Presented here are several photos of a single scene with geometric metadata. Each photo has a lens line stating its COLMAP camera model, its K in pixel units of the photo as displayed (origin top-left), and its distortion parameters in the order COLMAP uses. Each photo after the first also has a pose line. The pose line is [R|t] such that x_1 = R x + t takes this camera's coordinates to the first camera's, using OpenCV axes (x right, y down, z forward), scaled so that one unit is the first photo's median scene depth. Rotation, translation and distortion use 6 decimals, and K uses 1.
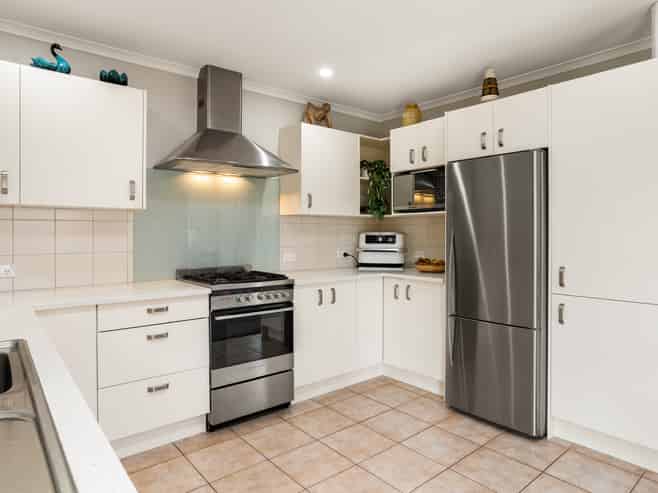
lens RADIAL K [[411.9, 0, 329.0], [0, 411.9, 246.5], [0, 0, 1]] dist [-0.004689, -0.001387]
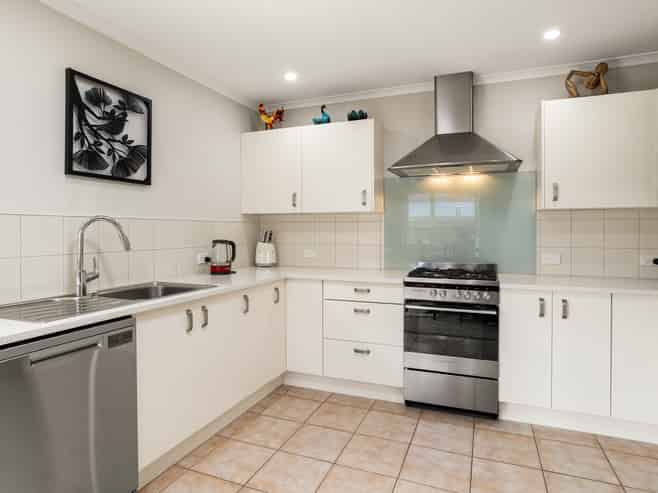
lens RADIAL K [[393.9, 0, 329.0], [0, 393.9, 246.5], [0, 0, 1]] dist [-0.030861, 0.001461]
pose [[0.479099, 0.032042, -0.877176, 0.528595], [-0.029549, 0.999356, 0.020366, -0.003641], [0.877263, 0.016162, 0.479738, 0.281135]]
